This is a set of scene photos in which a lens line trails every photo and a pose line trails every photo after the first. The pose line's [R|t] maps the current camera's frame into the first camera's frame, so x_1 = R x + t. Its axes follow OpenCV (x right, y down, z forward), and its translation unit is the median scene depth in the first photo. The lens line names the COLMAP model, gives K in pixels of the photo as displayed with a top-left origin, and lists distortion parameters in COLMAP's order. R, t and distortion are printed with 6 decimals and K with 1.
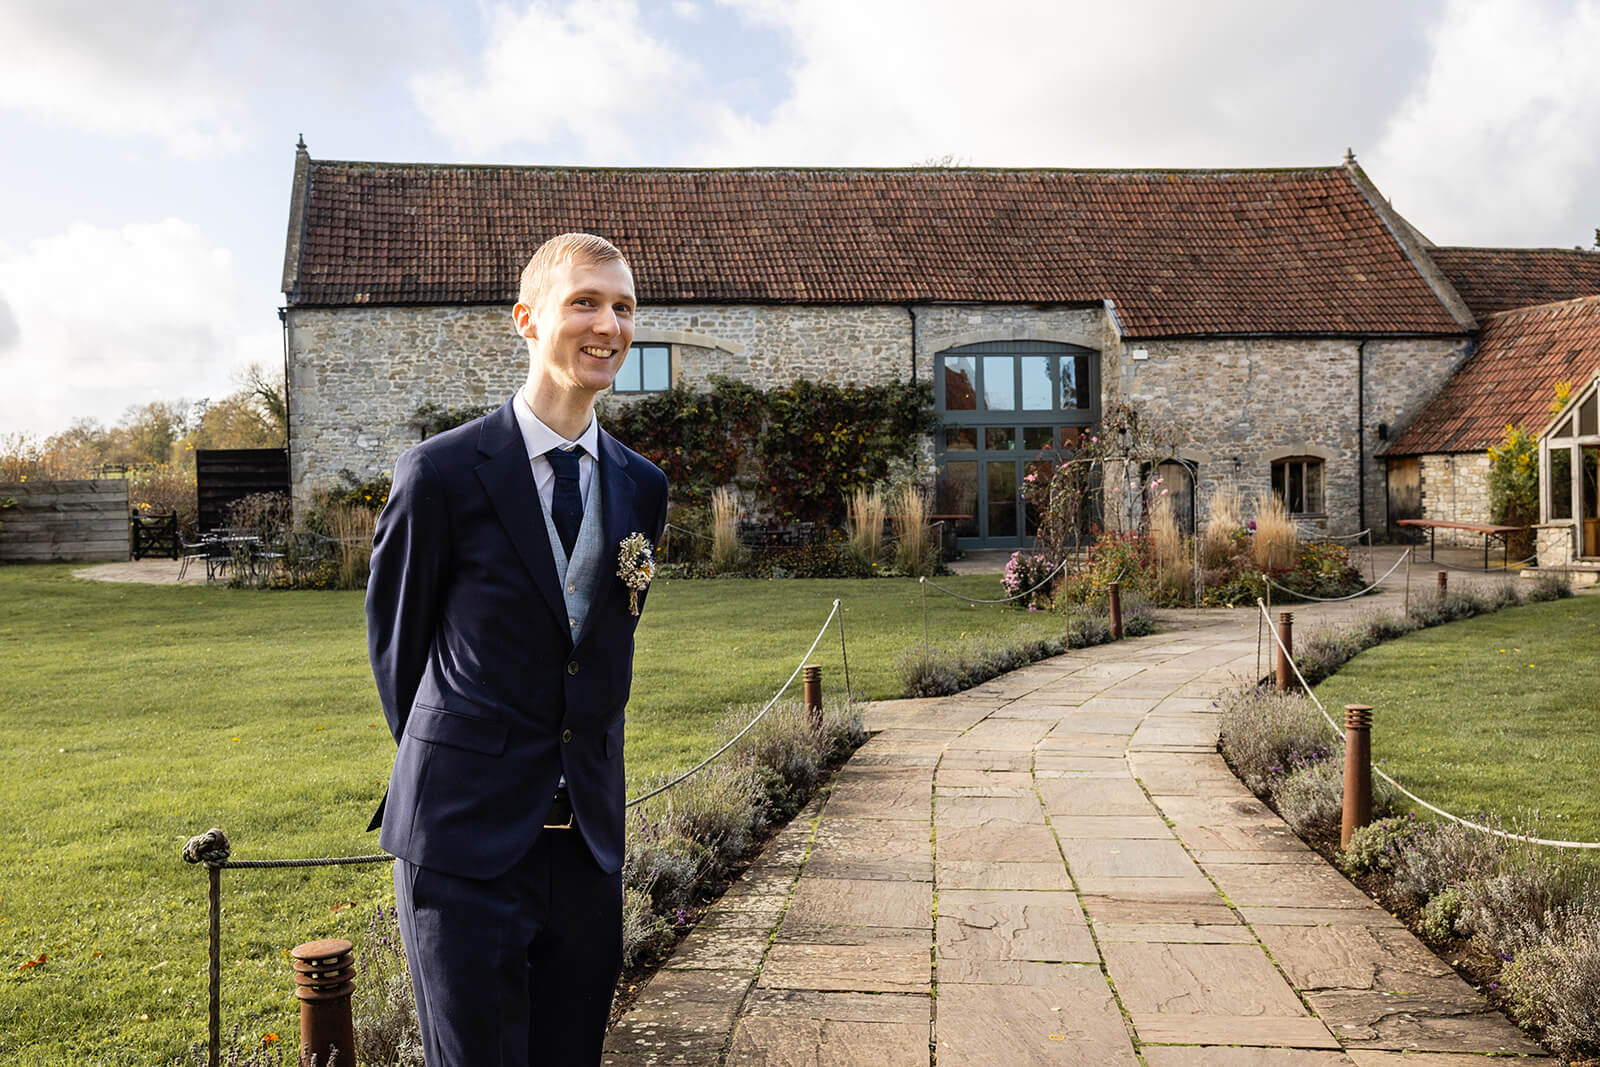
lens RADIAL K [[1170.0, 0, 800.0], [0, 1170.0, 533.5], [0, 0, 1]] dist [-0.000629, 0.000862]
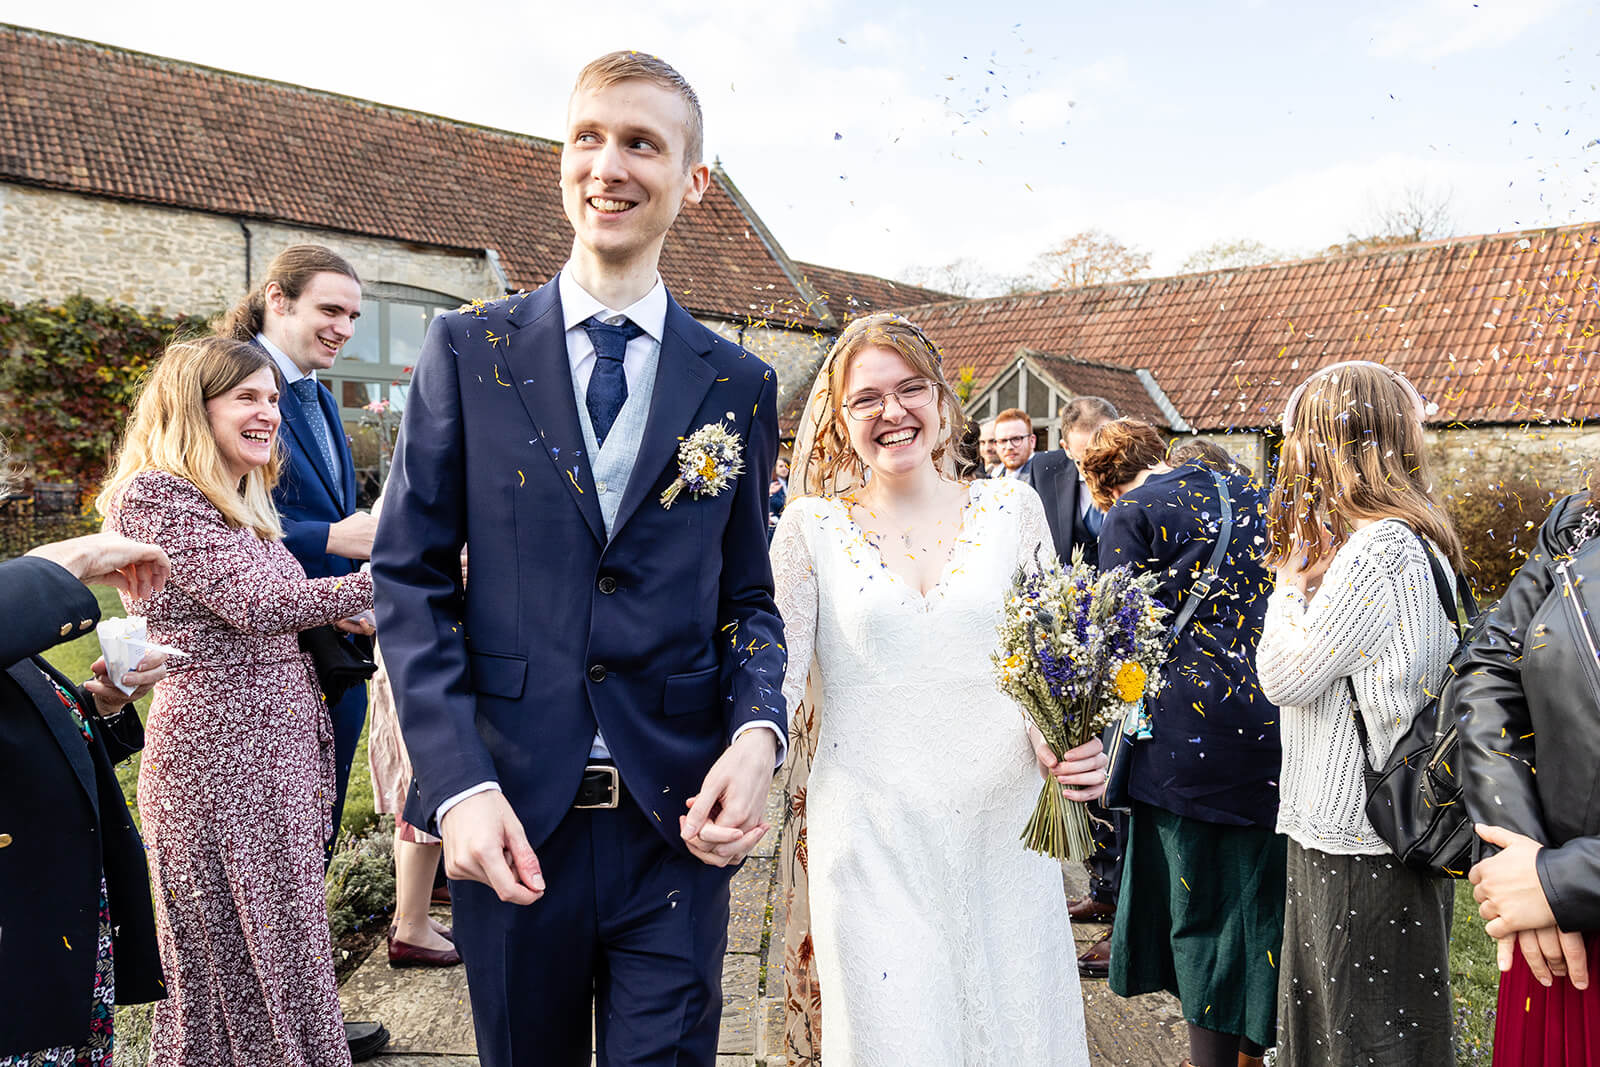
lens RADIAL K [[1004.9, 0, 775.7], [0, 1004.9, 522.0], [0, 0, 1]] dist [-0.001567, 0.018439]
pose [[0.852270, 0.018275, 0.522783, 0.046242], [-0.025009, 0.999670, 0.005826, -0.000299], [-0.522504, -0.018040, 0.852446, 0.208540]]
